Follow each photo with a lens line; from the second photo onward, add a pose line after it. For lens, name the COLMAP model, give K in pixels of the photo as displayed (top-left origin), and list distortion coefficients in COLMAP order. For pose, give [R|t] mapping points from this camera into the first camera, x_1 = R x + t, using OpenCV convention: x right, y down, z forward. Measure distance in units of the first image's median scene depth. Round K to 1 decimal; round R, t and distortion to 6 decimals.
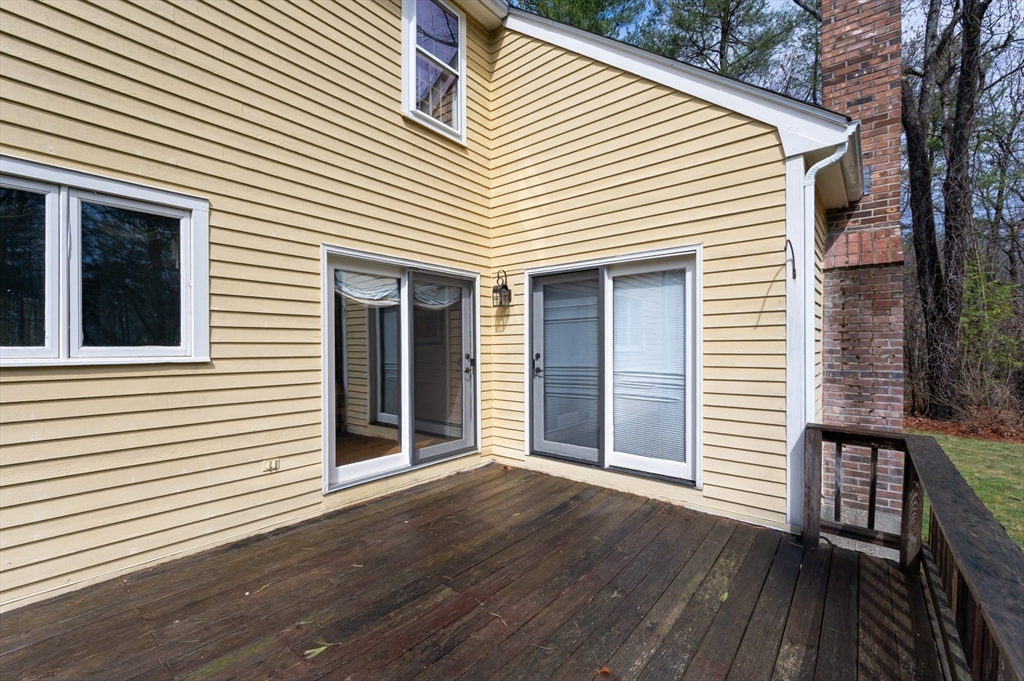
lens RADIAL K [[427.8, 0, 510.3], [0, 427.8, 345.1], [0, 0, 1]] dist [-0.001137, -0.000119]
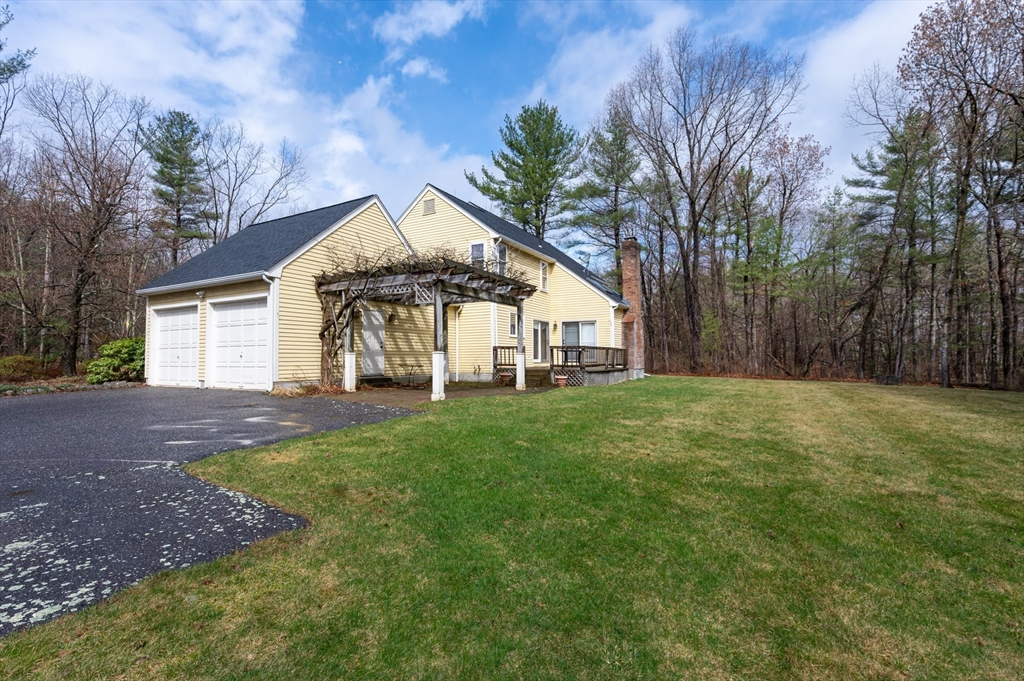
lens RADIAL K [[462.1, 0, 511.4], [0, 462.1, 345.5], [0, 0, 1]] dist [0.001242, 0.000189]
pose [[0.981035, 0.002705, 0.193811, -1.440118], [0.002344, 0.999664, -0.025822, 0.208242], [-0.193816, 0.025786, 0.980699, -3.694611]]
